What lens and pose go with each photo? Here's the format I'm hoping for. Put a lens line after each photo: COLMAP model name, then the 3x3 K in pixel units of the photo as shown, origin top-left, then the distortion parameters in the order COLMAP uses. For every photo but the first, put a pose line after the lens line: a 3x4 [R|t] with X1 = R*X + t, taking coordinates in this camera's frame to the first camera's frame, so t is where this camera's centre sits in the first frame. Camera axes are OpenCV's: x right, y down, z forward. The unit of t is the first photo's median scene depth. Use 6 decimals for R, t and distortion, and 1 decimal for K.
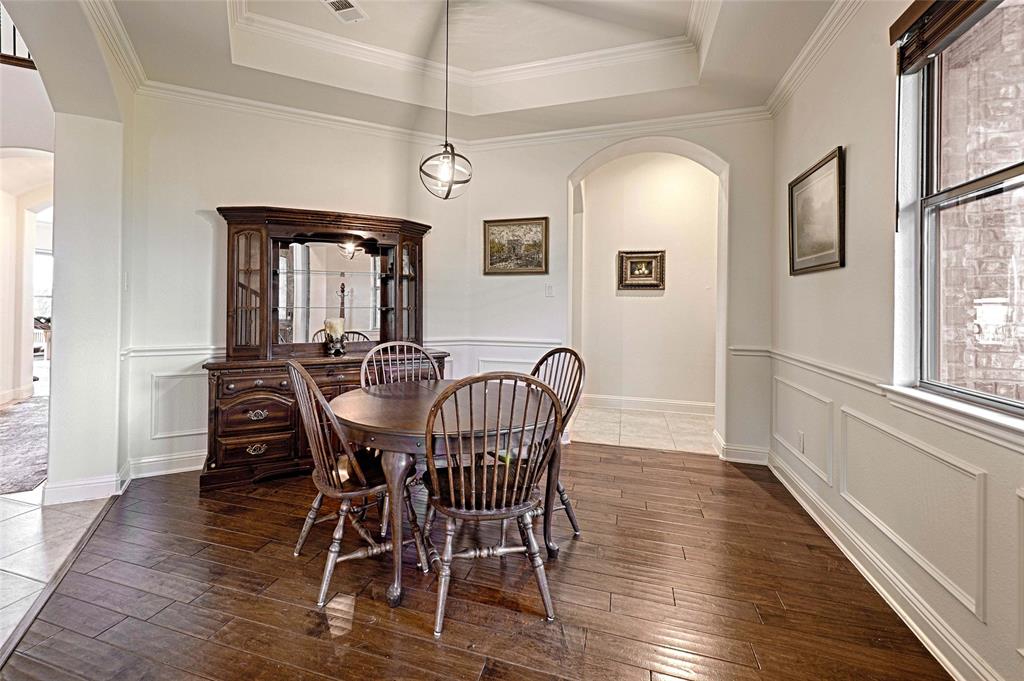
lens RADIAL K [[437.1, 0, 510.2], [0, 437.1, 306.3], [0, 0, 1]] dist [0.000772, -0.000007]
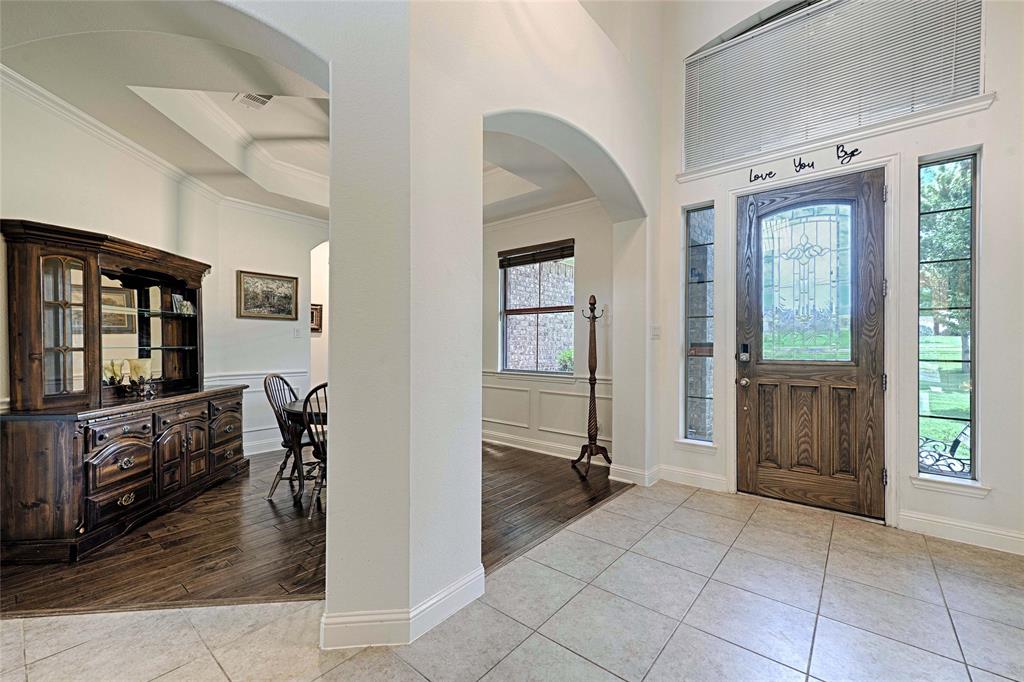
lens RADIAL K [[425.4, 0, 513.1], [0, 425.4, 355.0], [0, 0, 1]] dist [0.001970, 0.000107]
pose [[0.362964, -0.025545, 0.931453, -0.961675], [-0.001709, 0.999604, 0.028080, -0.007939], [-0.931802, -0.011784, 0.362777, -0.084127]]
